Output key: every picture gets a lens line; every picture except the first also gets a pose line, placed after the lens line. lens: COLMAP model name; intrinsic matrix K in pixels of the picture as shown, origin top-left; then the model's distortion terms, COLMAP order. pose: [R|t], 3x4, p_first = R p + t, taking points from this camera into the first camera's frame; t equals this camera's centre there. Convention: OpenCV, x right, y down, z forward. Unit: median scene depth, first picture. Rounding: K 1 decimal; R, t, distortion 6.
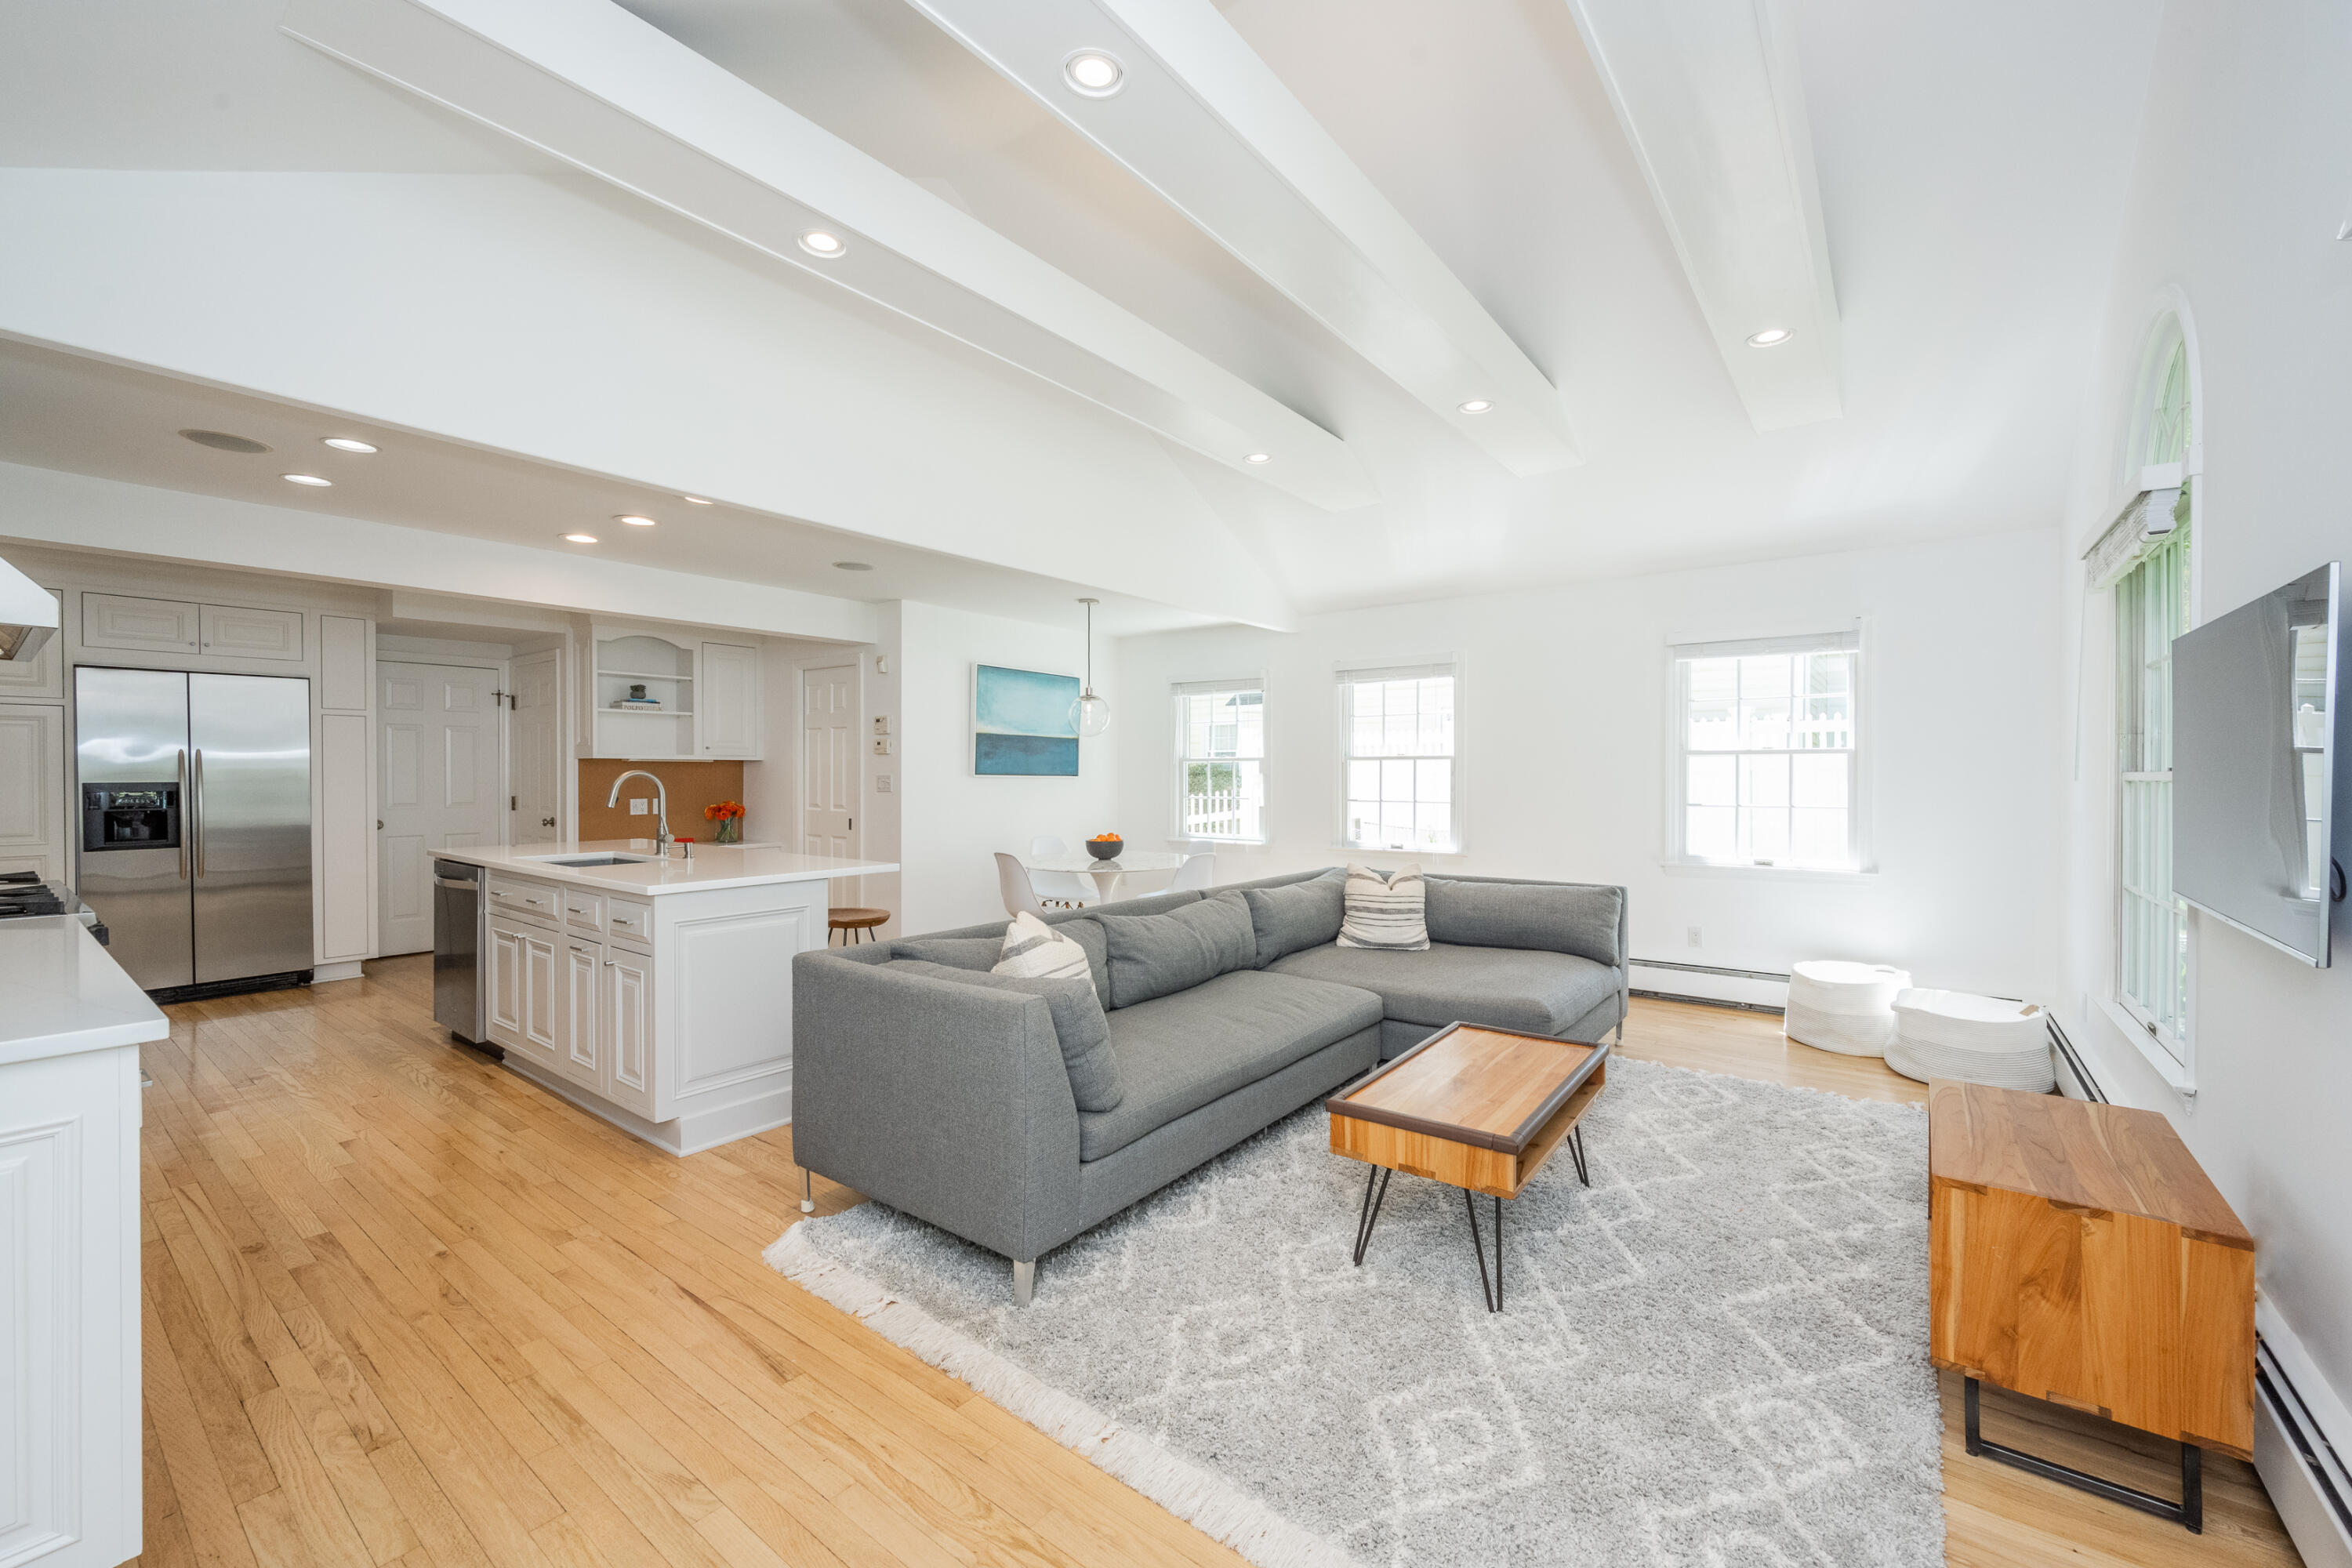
lens RADIAL K [[998.3, 0, 1196.1], [0, 998.3, 785.2], [0, 0, 1]] dist [-0.023981, 0.006413]
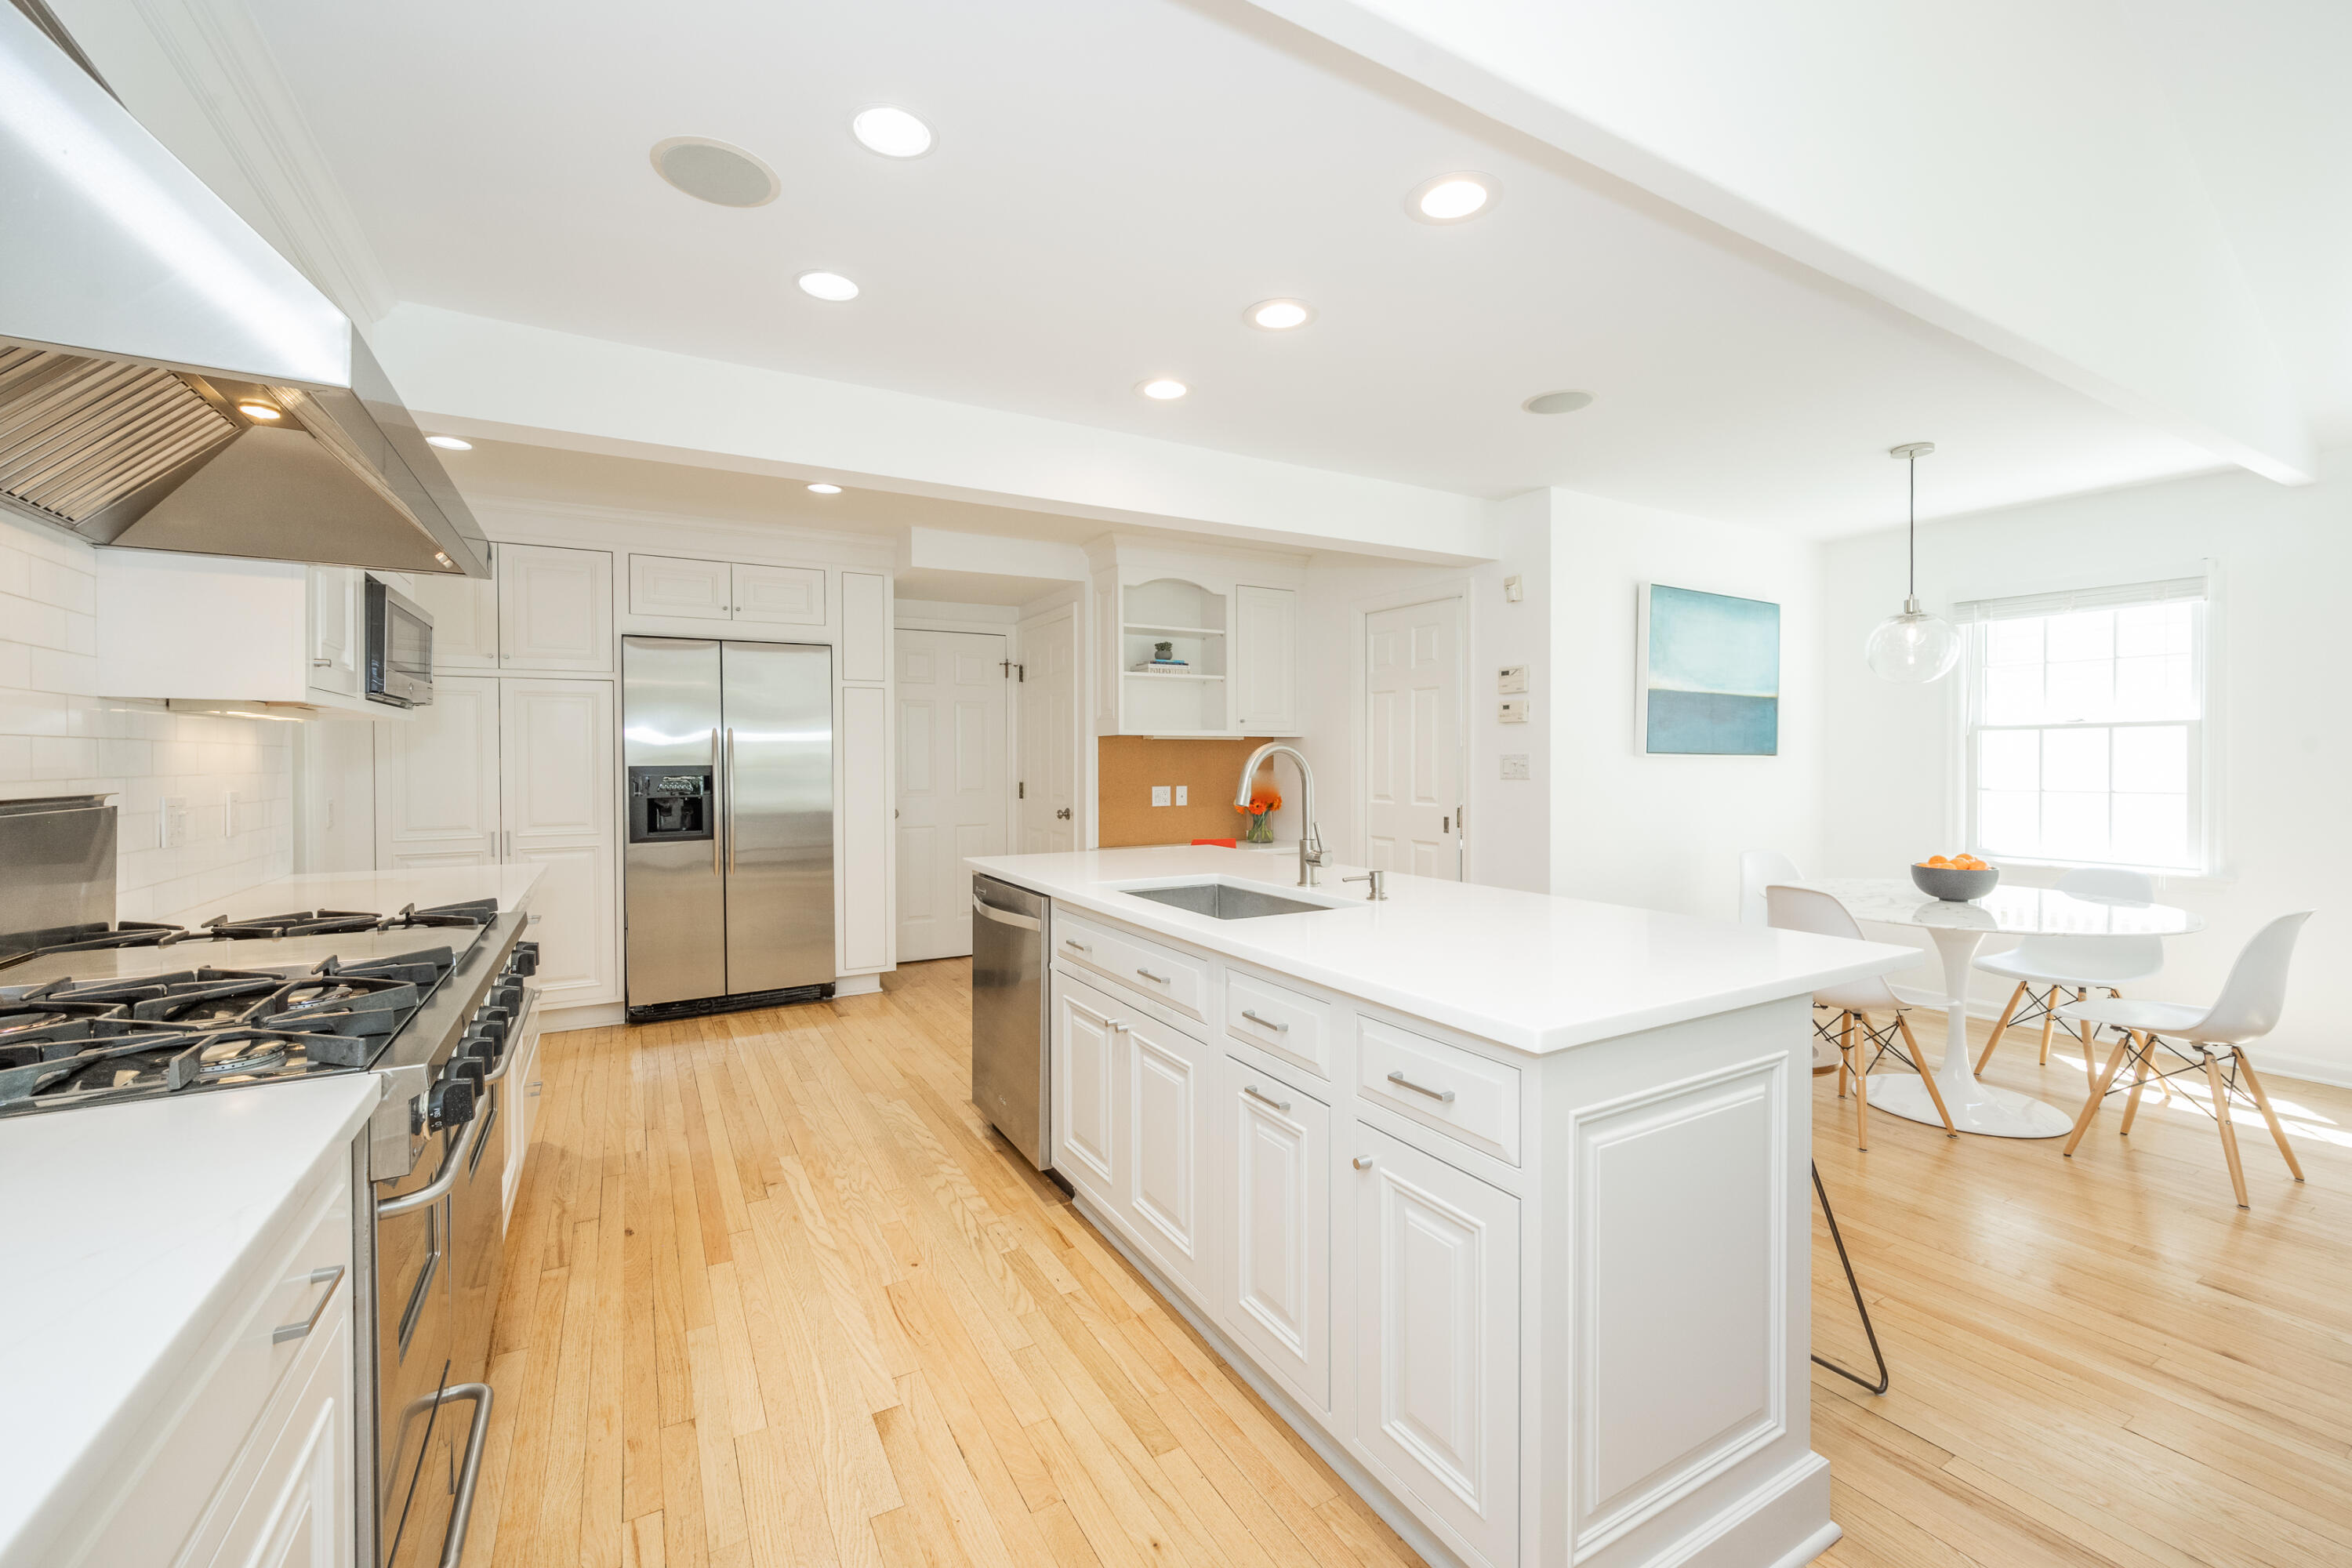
lens RADIAL K [[961.5, 0, 1155.4], [0, 961.5, 768.6], [0, 0, 1]] dist [0.001635, 0.000177]
pose [[0.917829, 0.000322, -0.396975, -0.280836], [-0.000530, 1.000000, -0.000412, -0.000133], [0.396975, 0.000589, 0.917829, 0.310327]]
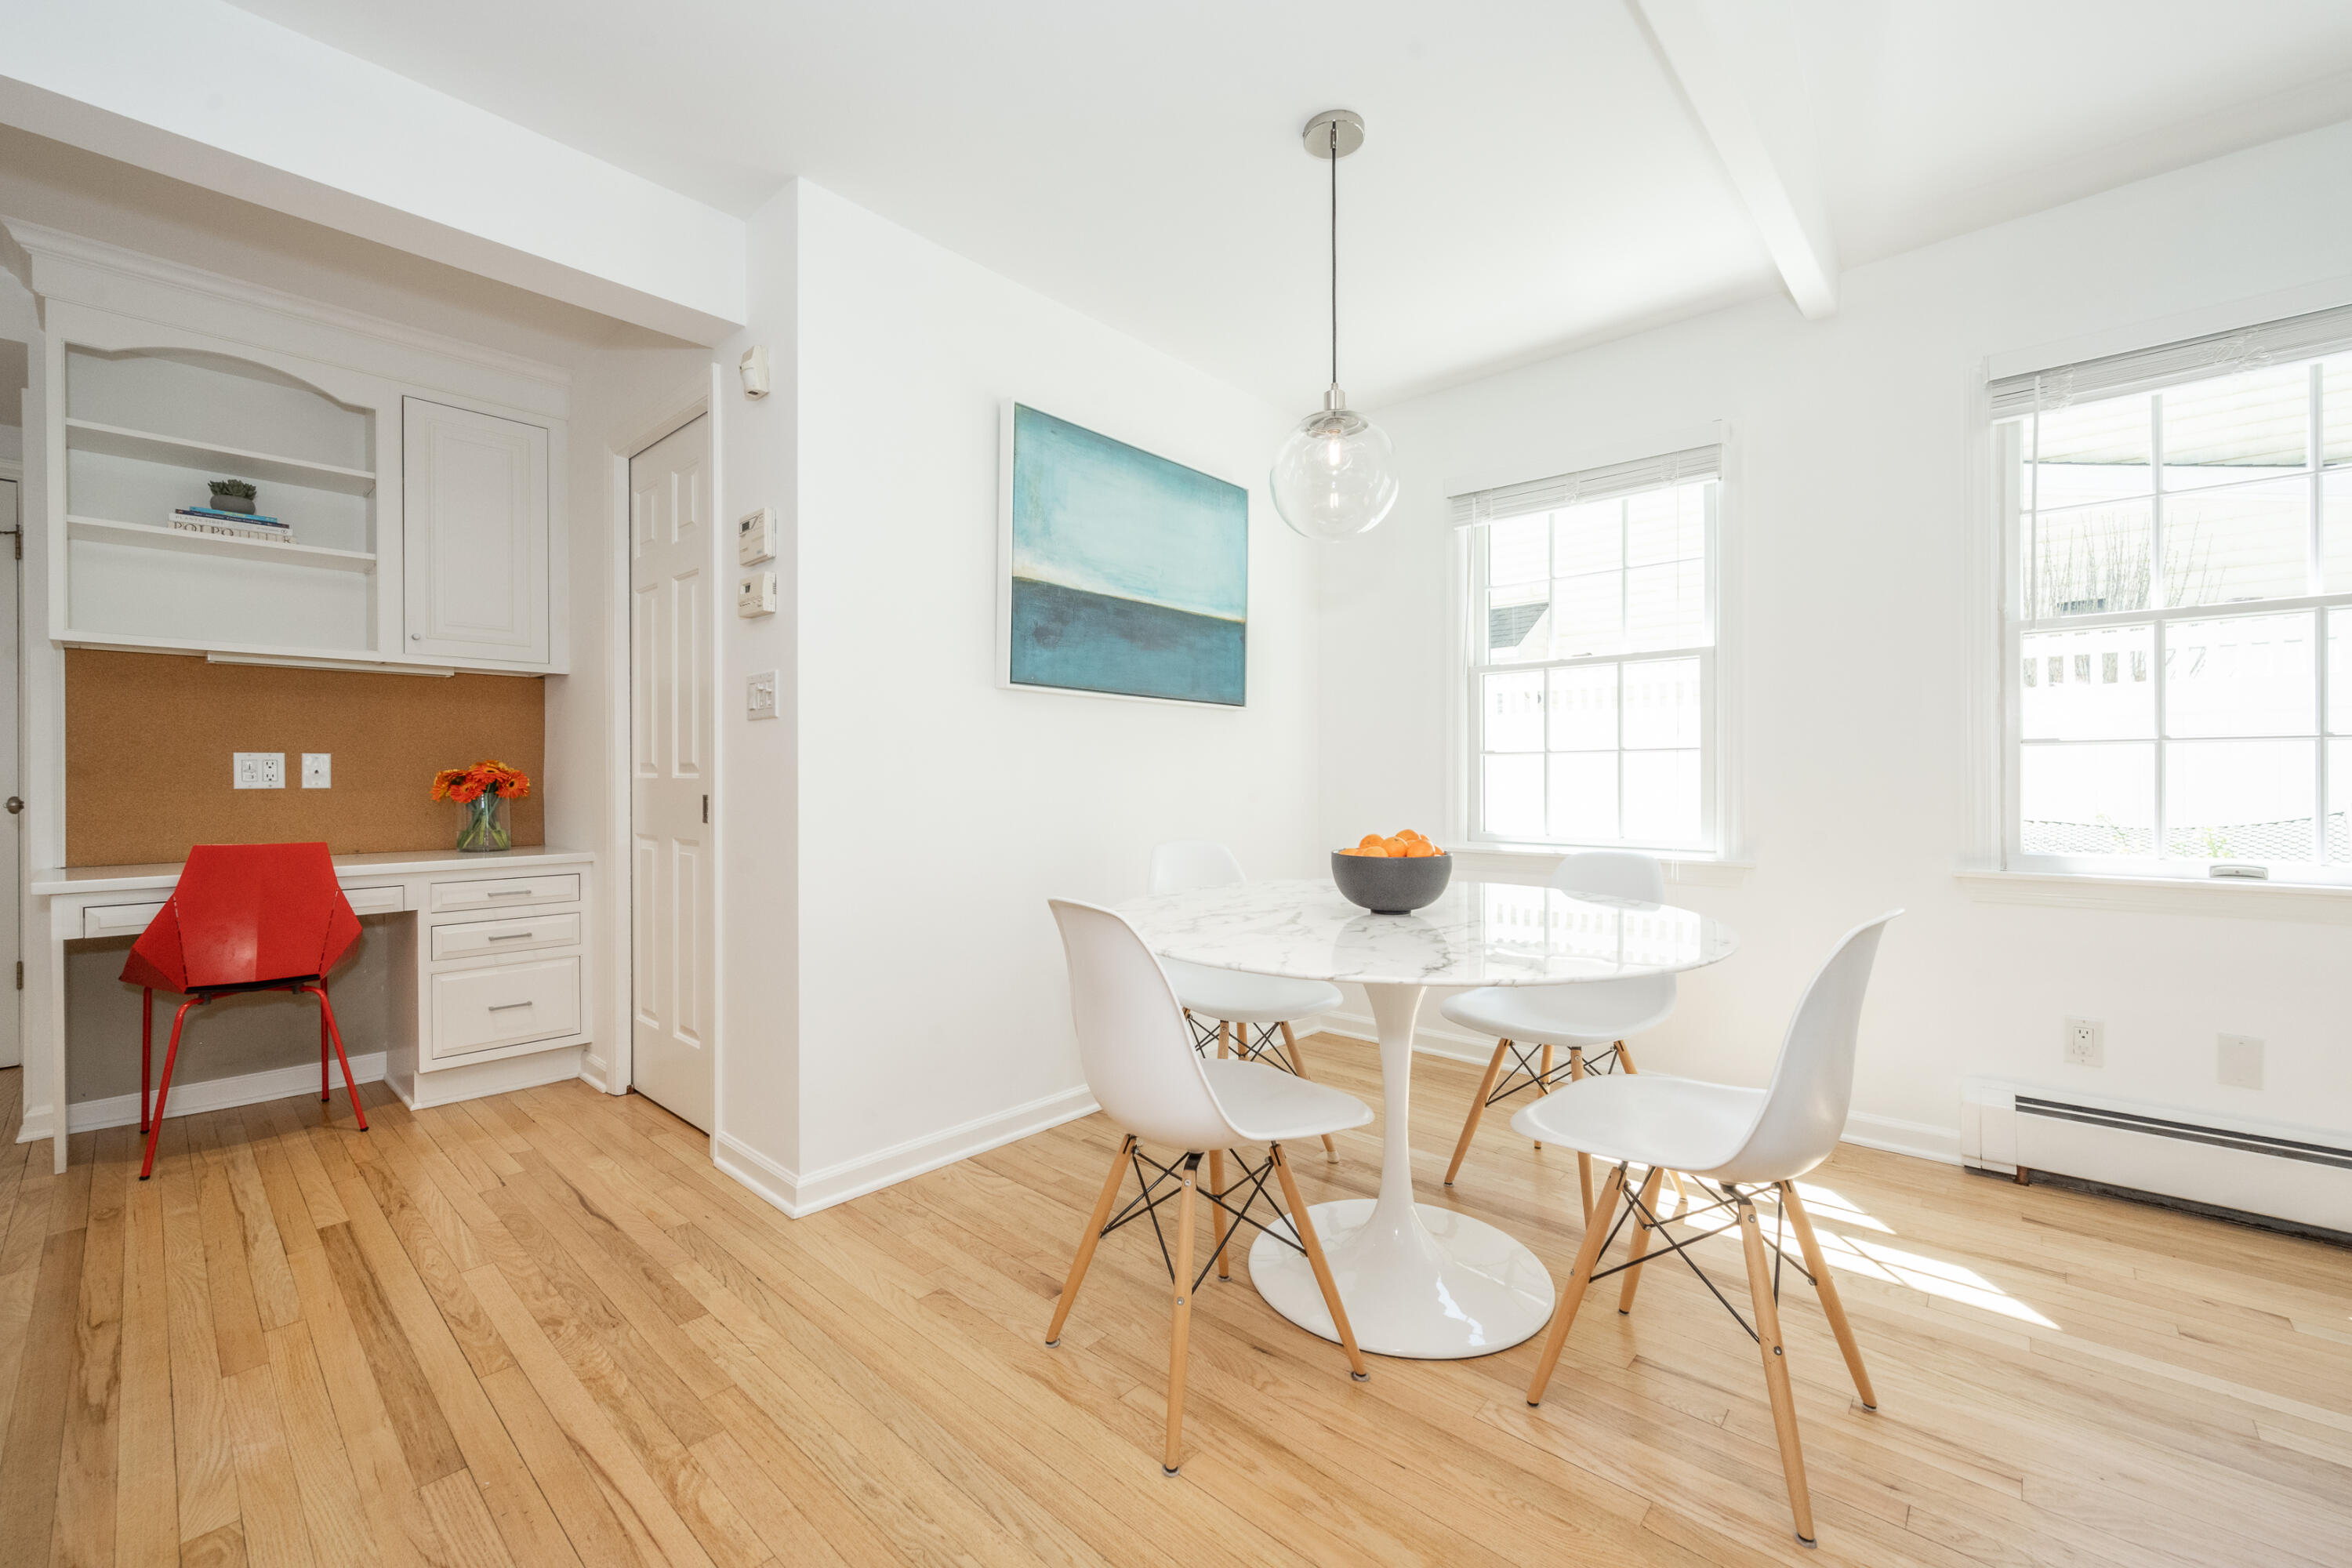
lens RADIAL K [[948.2, 0, 1188.8], [0, 948.2, 778.2], [0, 0, 1]] dist [0.002777, 0.000095]
pose [[0.996854, -0.001547, -0.079250, -0.127942], [0.000654, 0.999936, -0.011294, 0.032965], [0.079262, 0.011207, 0.996791, 0.666635]]
